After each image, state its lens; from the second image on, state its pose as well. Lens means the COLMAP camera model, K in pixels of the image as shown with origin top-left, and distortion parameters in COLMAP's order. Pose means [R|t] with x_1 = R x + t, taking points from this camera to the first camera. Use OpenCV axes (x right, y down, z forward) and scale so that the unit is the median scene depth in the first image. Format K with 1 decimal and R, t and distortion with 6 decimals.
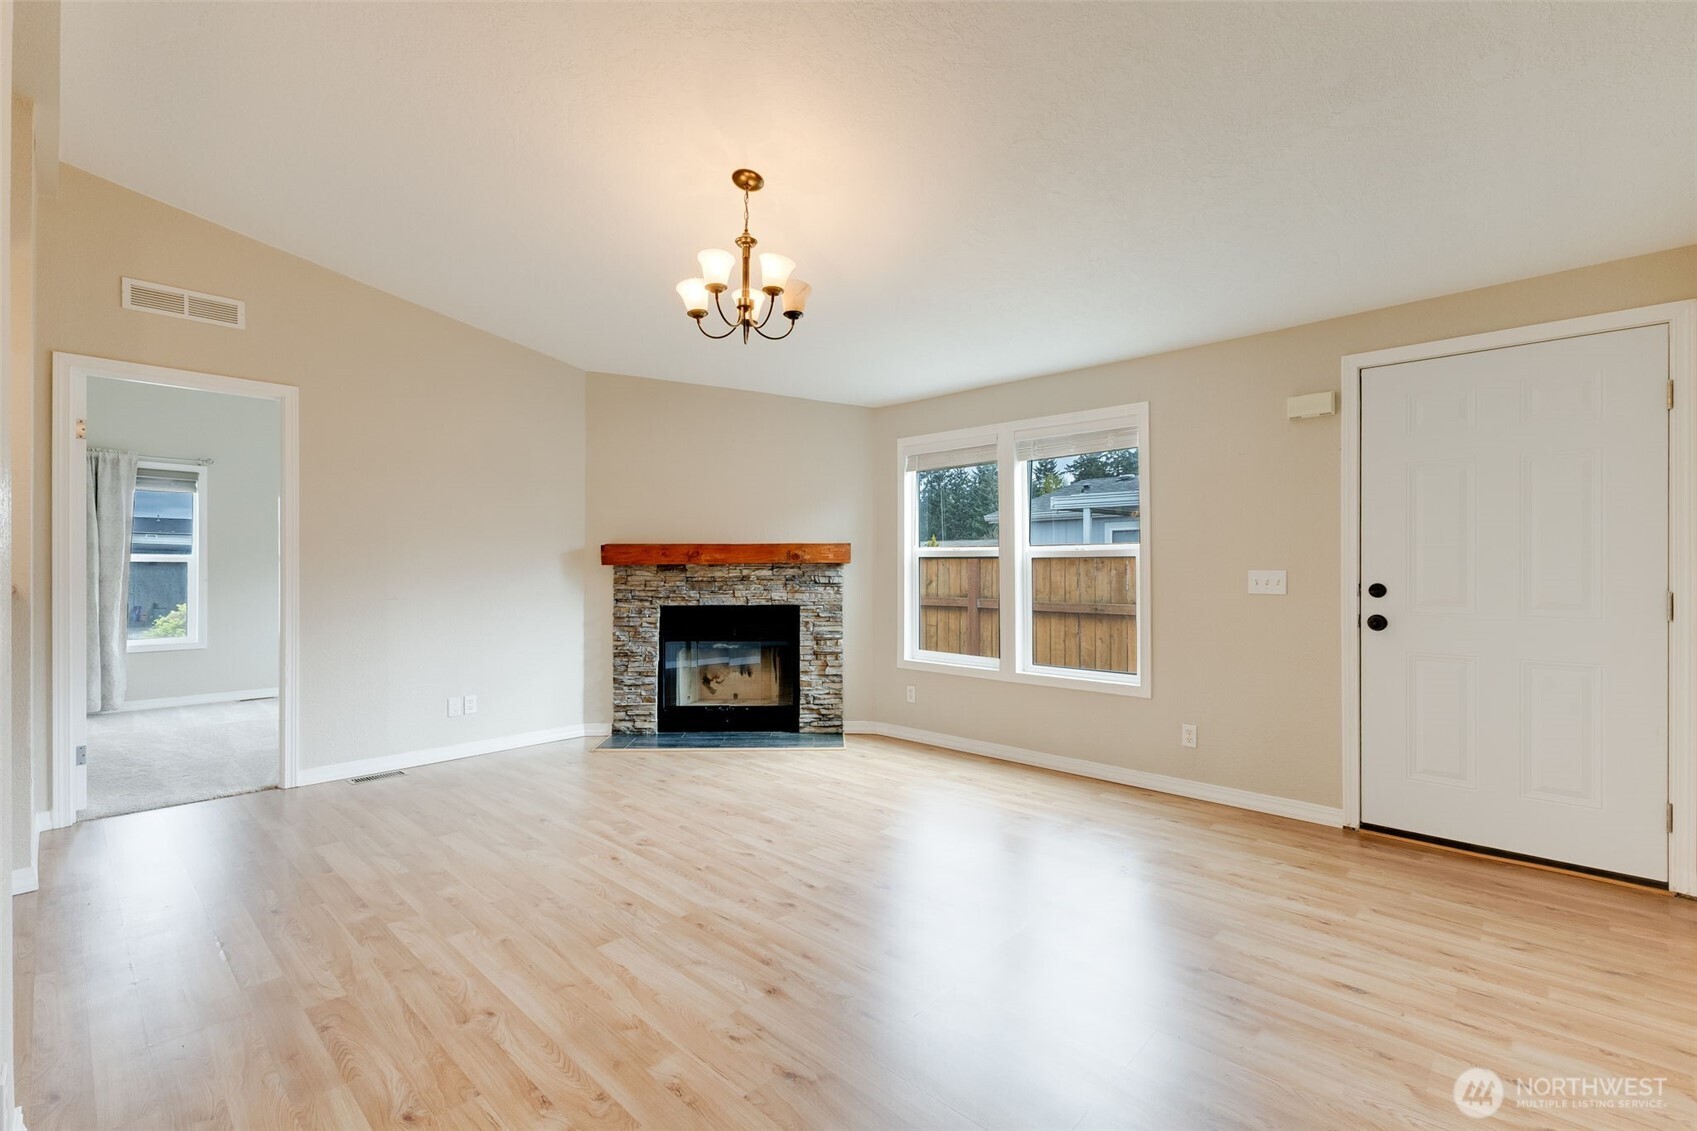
lens RADIAL K [[737.2, 0, 847.2], [0, 737.2, 566.0], [0, 0, 1]] dist [0.011383, -0.001401]
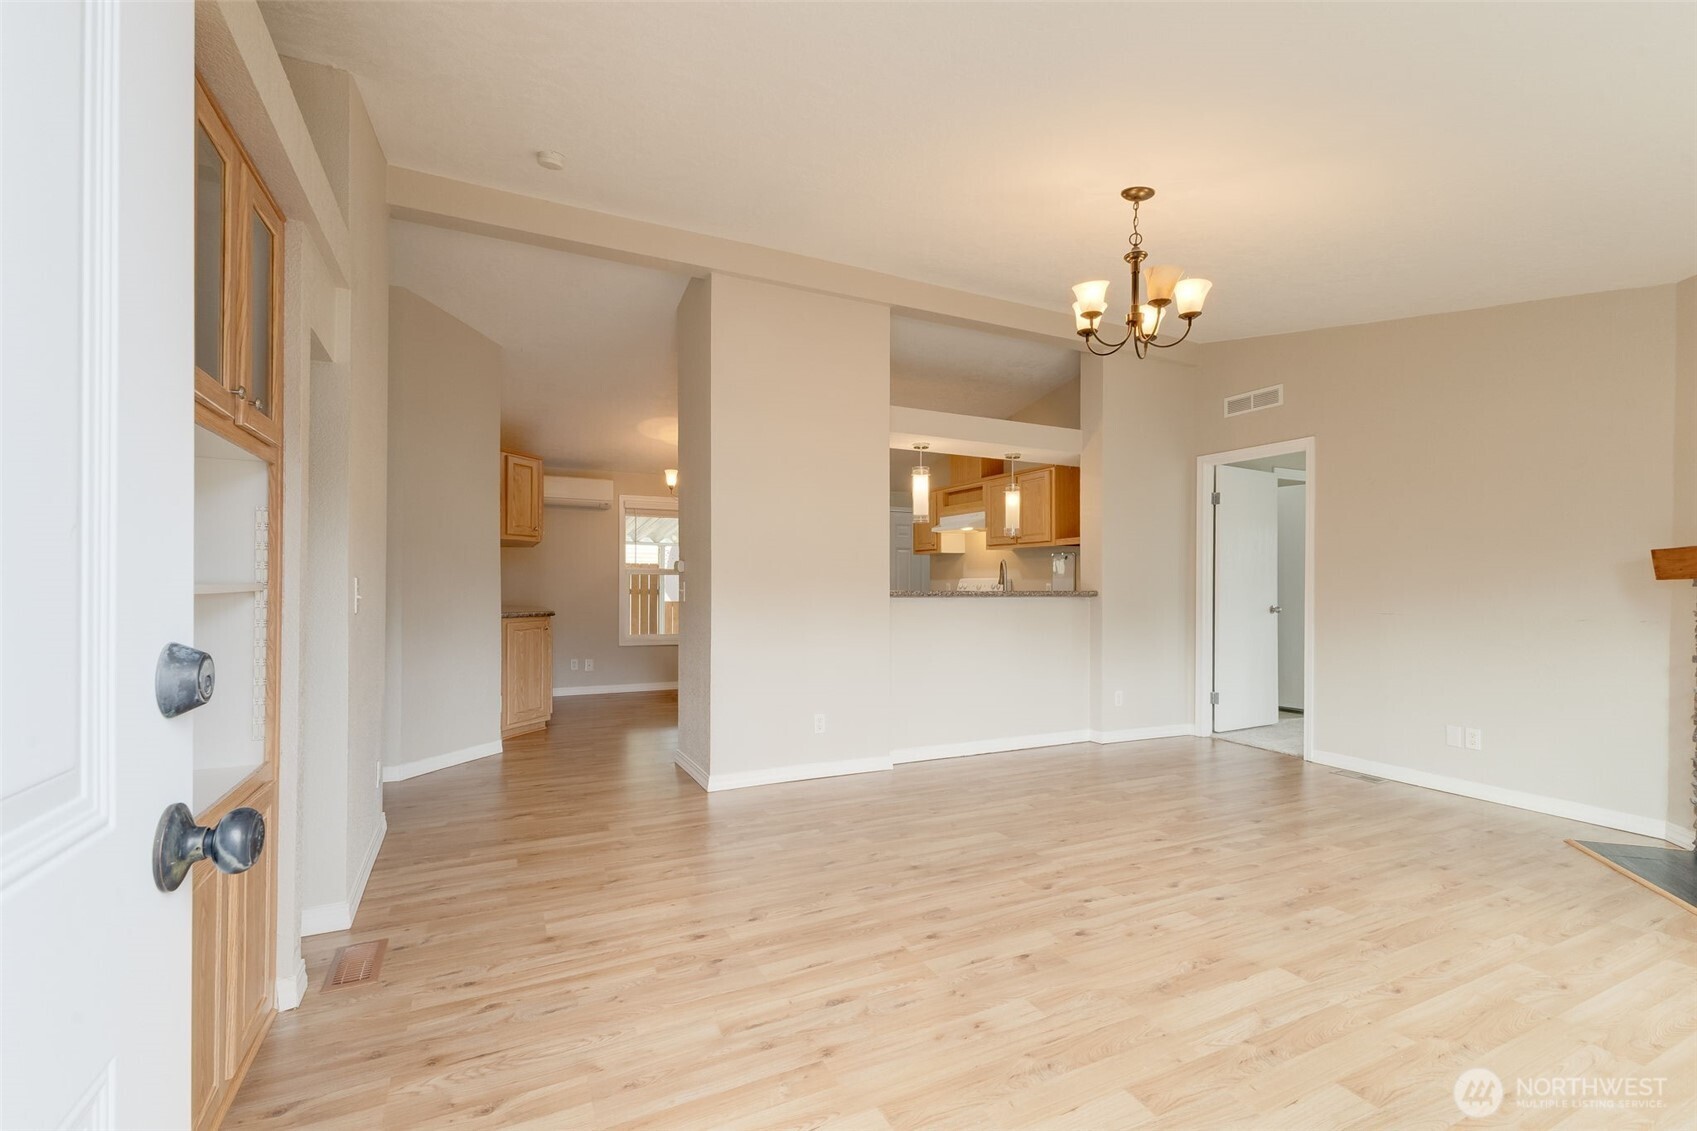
lens RADIAL K [[737.2, 0, 849.3], [0, 737.2, 578.8], [0, 0, 1]] dist [0.011383, -0.001401]
pose [[-0.351452, -0.007030, -0.936180, 0.563034], [-0.001679, 0.999975, -0.006878, 0.003996], [0.936204, -0.000845, -0.351455, 0.591559]]
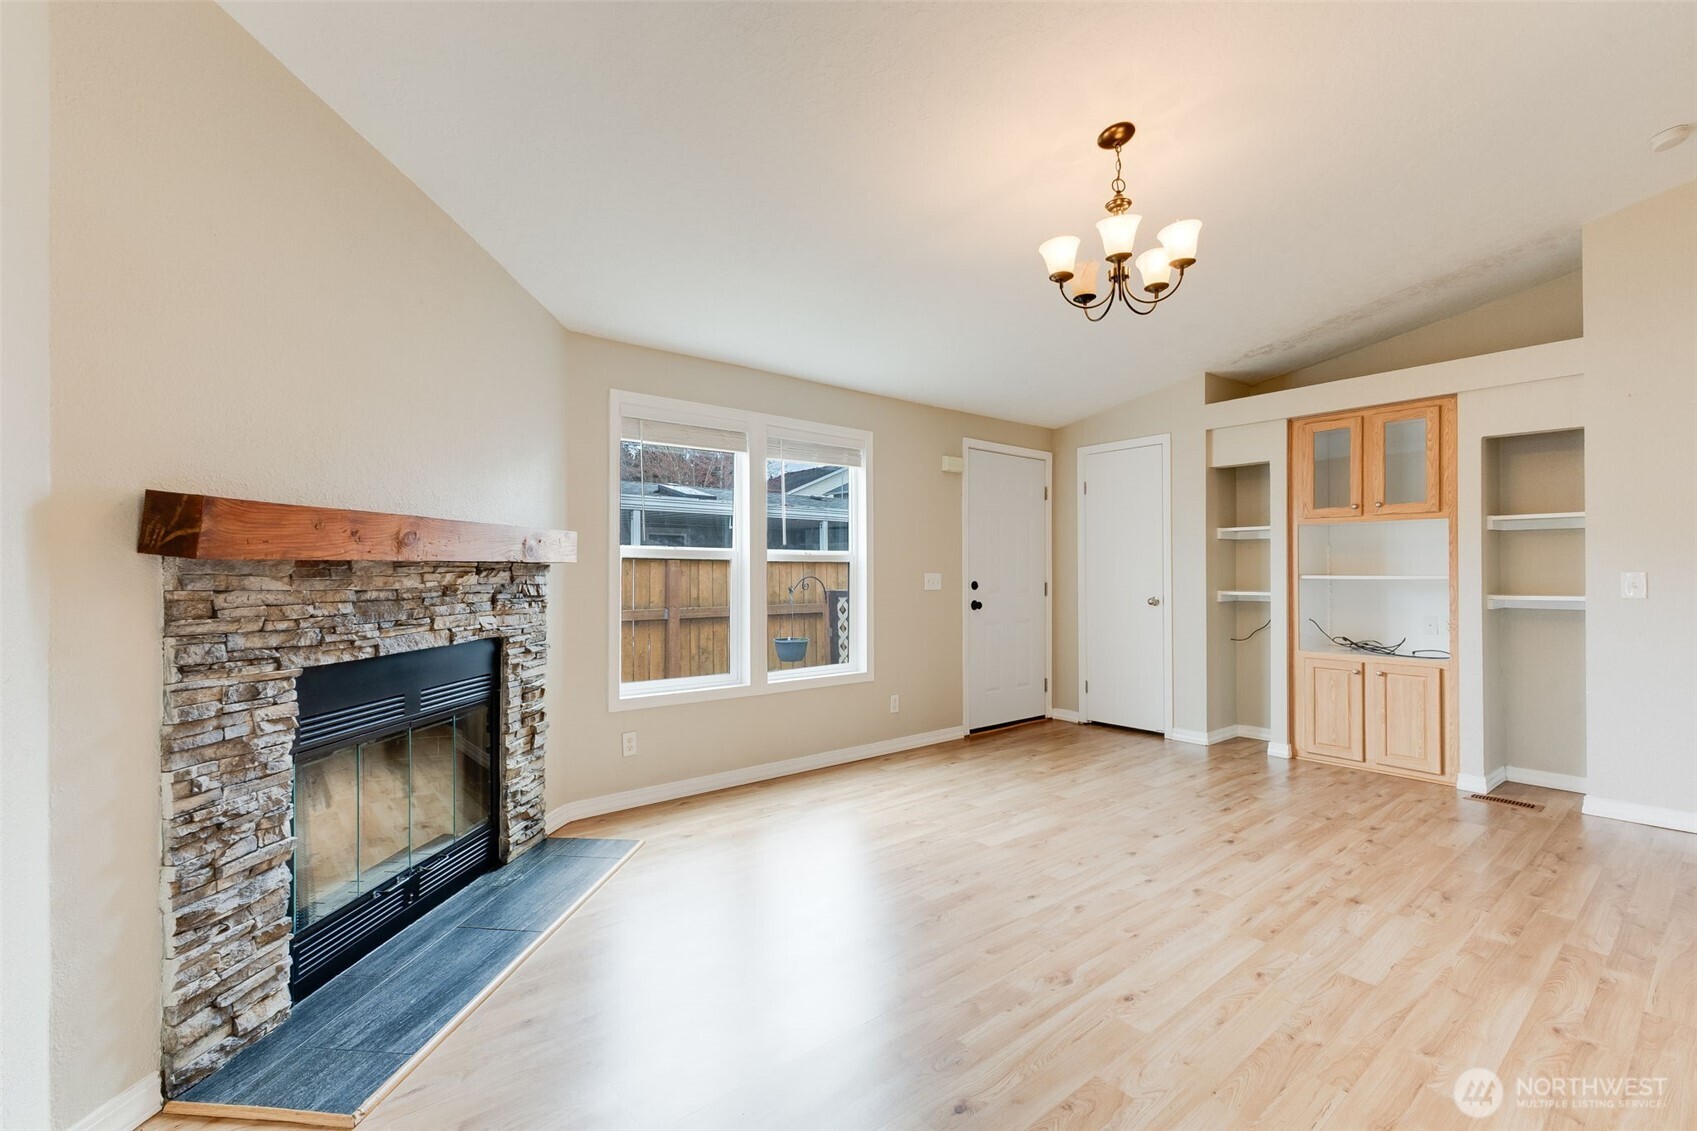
lens RADIAL K [[737.2, 0, 841.6], [0, 737.2, 566.2], [0, 0, 1]] dist [0.011383, -0.001401]
pose [[0.134618, 0.009176, 0.990855, -0.635969], [-0.003390, 0.999956, -0.008800, 0.003796], [-0.990892, -0.002174, 0.134643, 0.724012]]
